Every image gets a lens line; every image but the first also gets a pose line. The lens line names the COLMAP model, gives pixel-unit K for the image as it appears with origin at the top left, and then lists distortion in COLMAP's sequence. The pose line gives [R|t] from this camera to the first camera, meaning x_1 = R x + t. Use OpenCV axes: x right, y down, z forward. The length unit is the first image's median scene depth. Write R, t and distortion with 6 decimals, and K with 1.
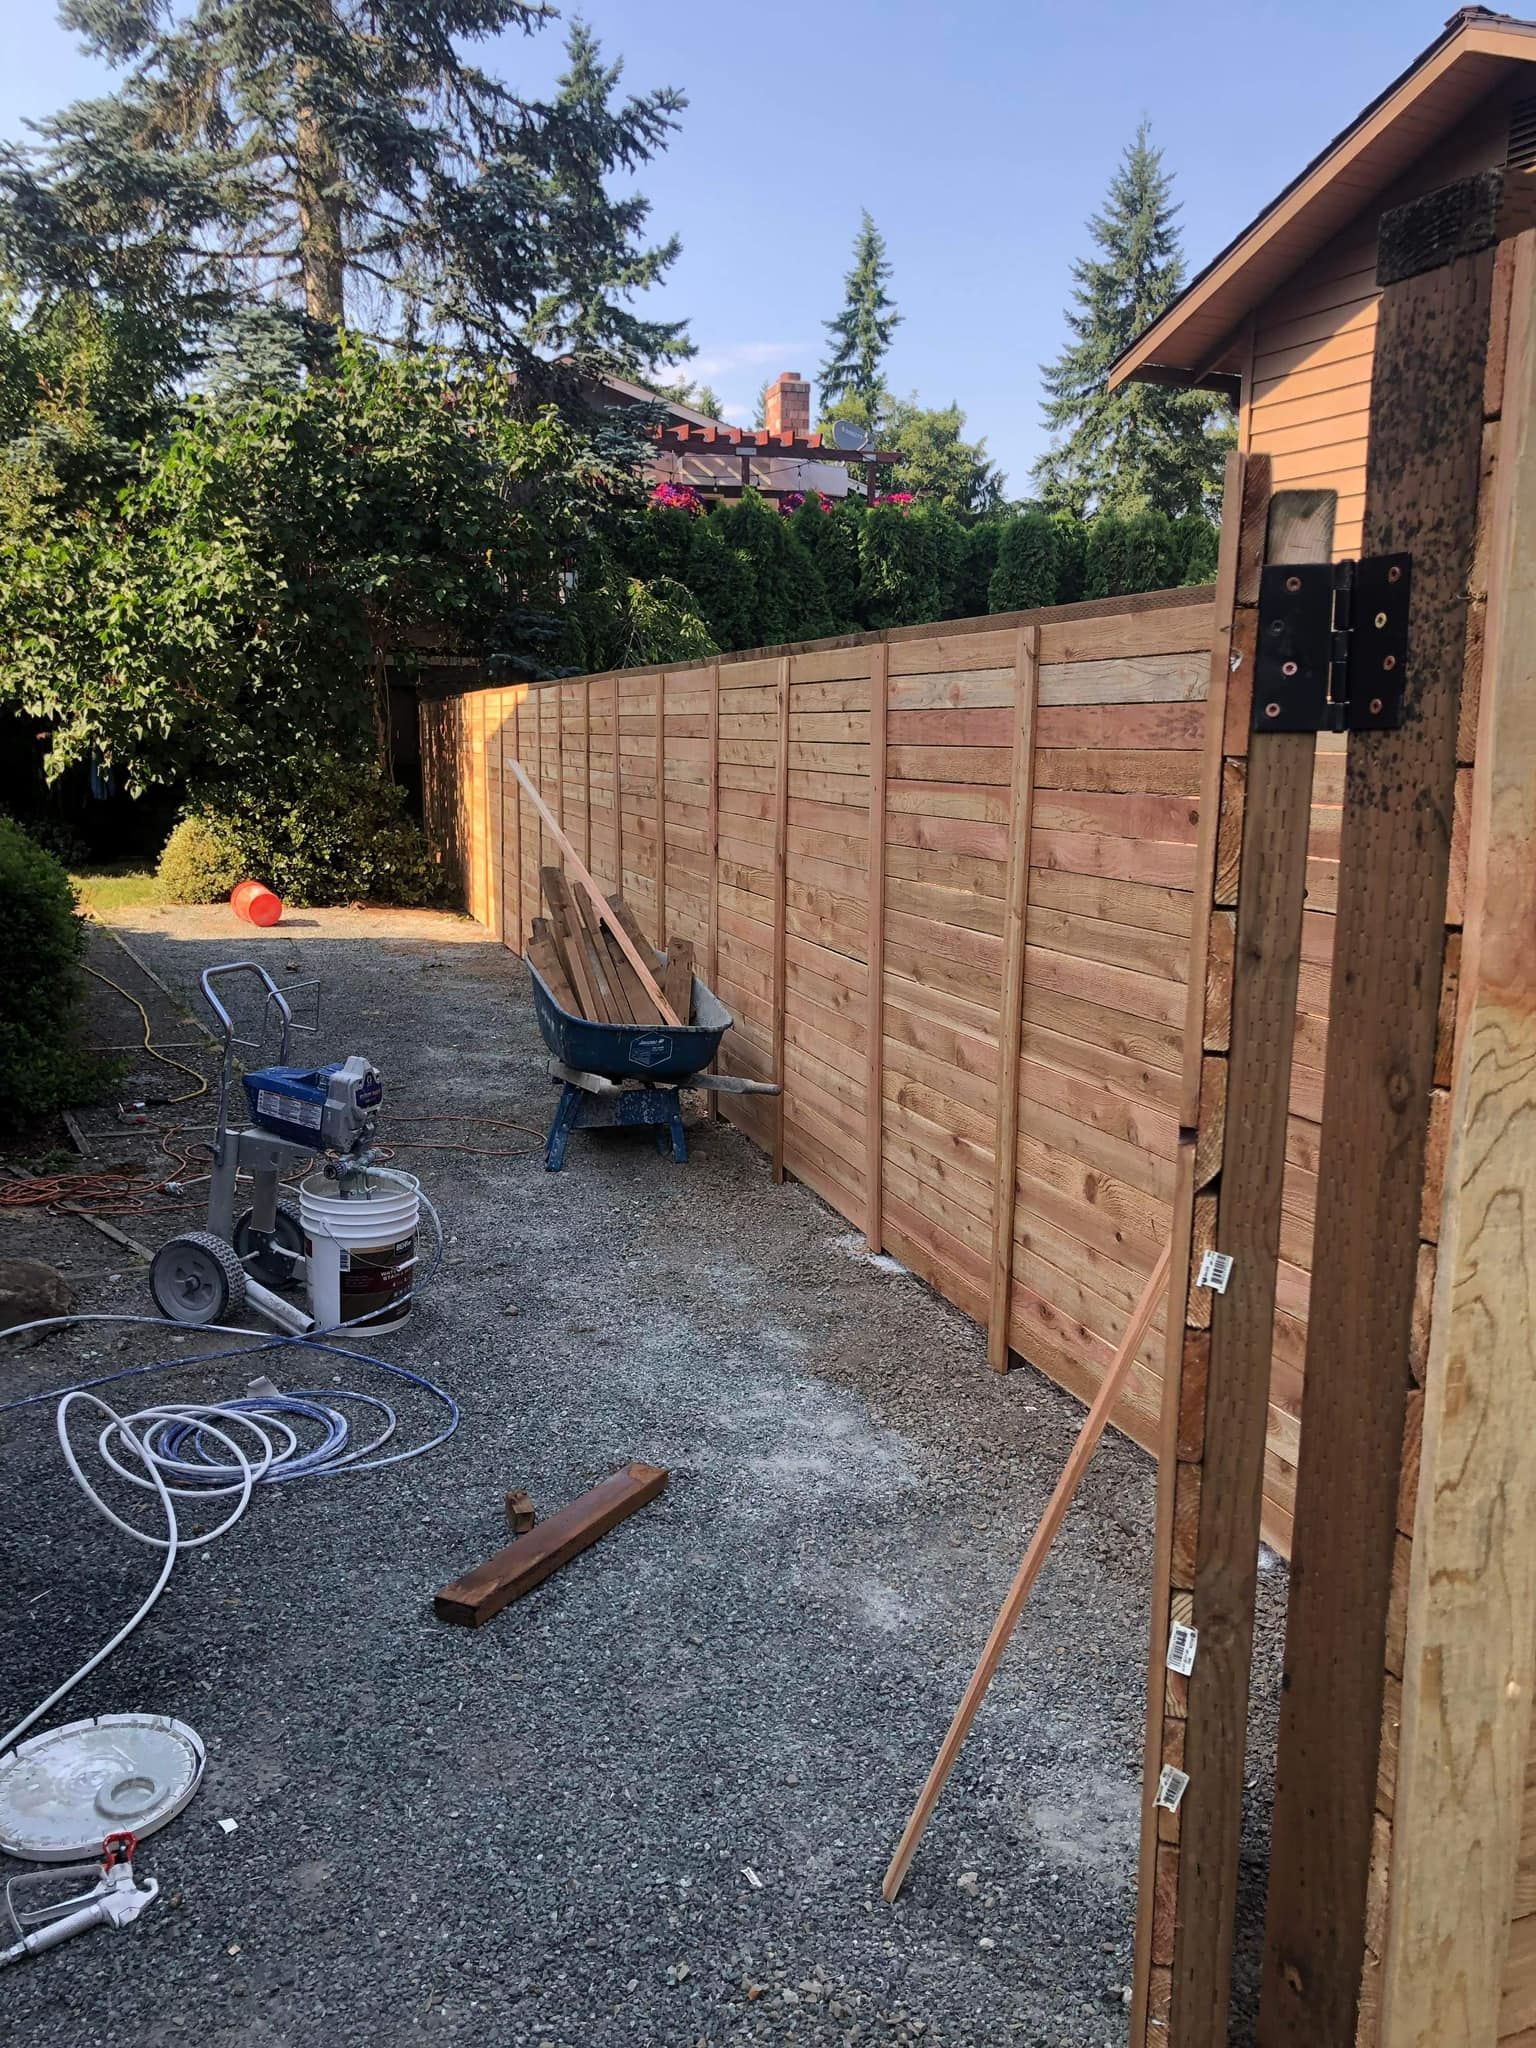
lens RADIAL K [[1755.4, 0, 805.5], [0, 1755.4, 1021.9], [0, 0, 1]] dist [0.056080, 0.007804]
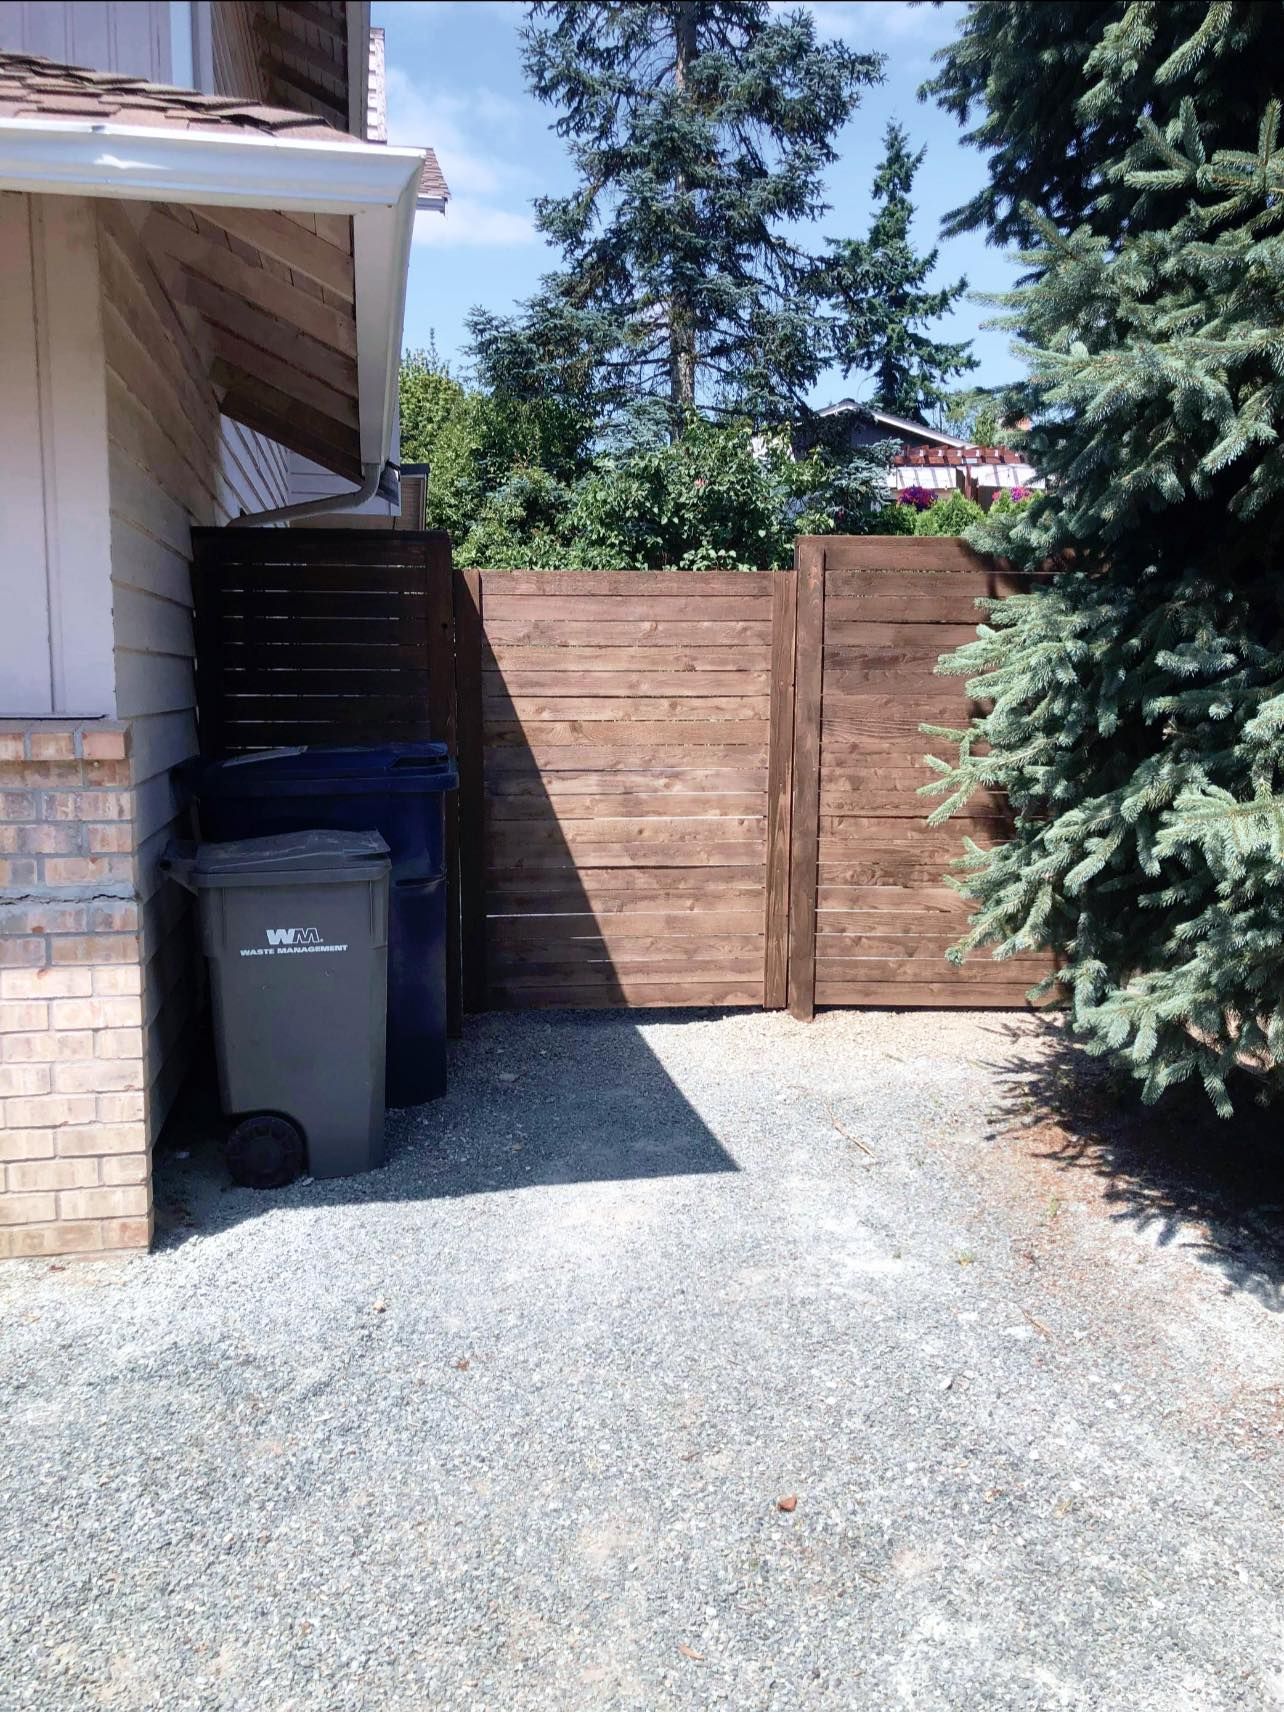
lens RADIAL K [[1426.4, 0, 642.0], [0, 1426.4, 856.5], [0, 0, 1]] dist [-0.002496, -0.000508]
pose [[0.959182, 0.026498, -0.281547, 0.062605], [-0.036108, 0.998927, -0.028996, 0.045878], [0.280476, 0.037979, 0.959109, -0.206630]]
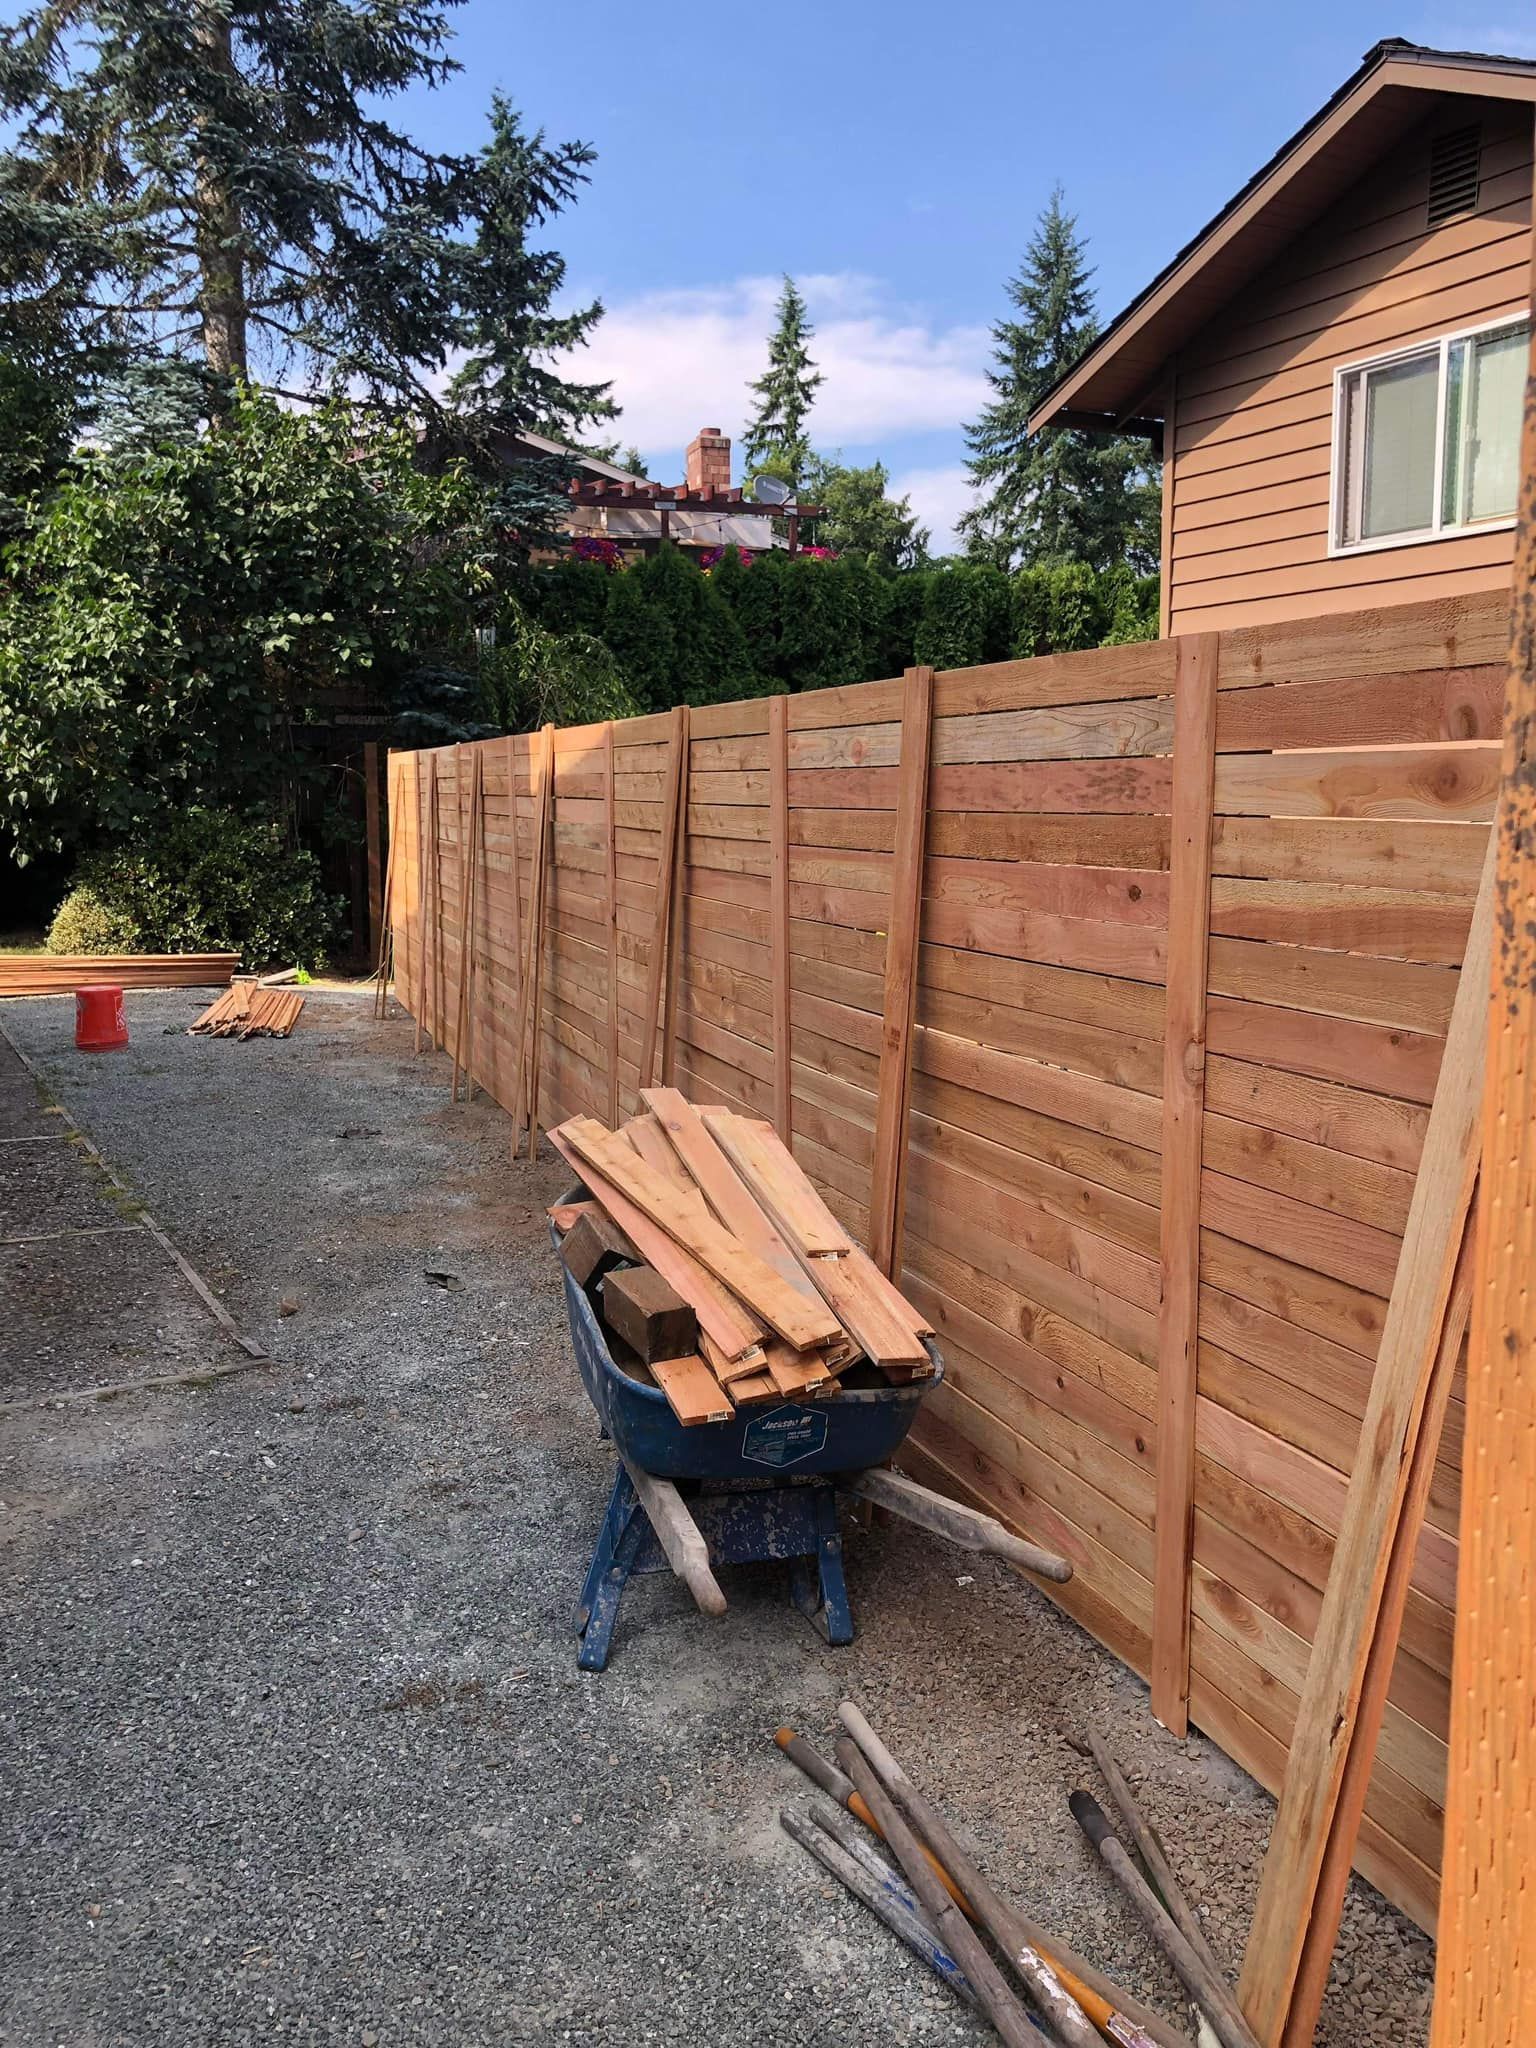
lens RADIAL K [[1767.7, 0, 817.1], [0, 1767.7, 1025.7], [0, 0, 1]] dist [0.038382, 0.004127]
pose [[0.998942, -0.016348, 0.042989, 0.004657], [0.017606, 0.999423, -0.029044, -0.004626], [-0.042490, 0.029770, 0.998653, 0.023981]]
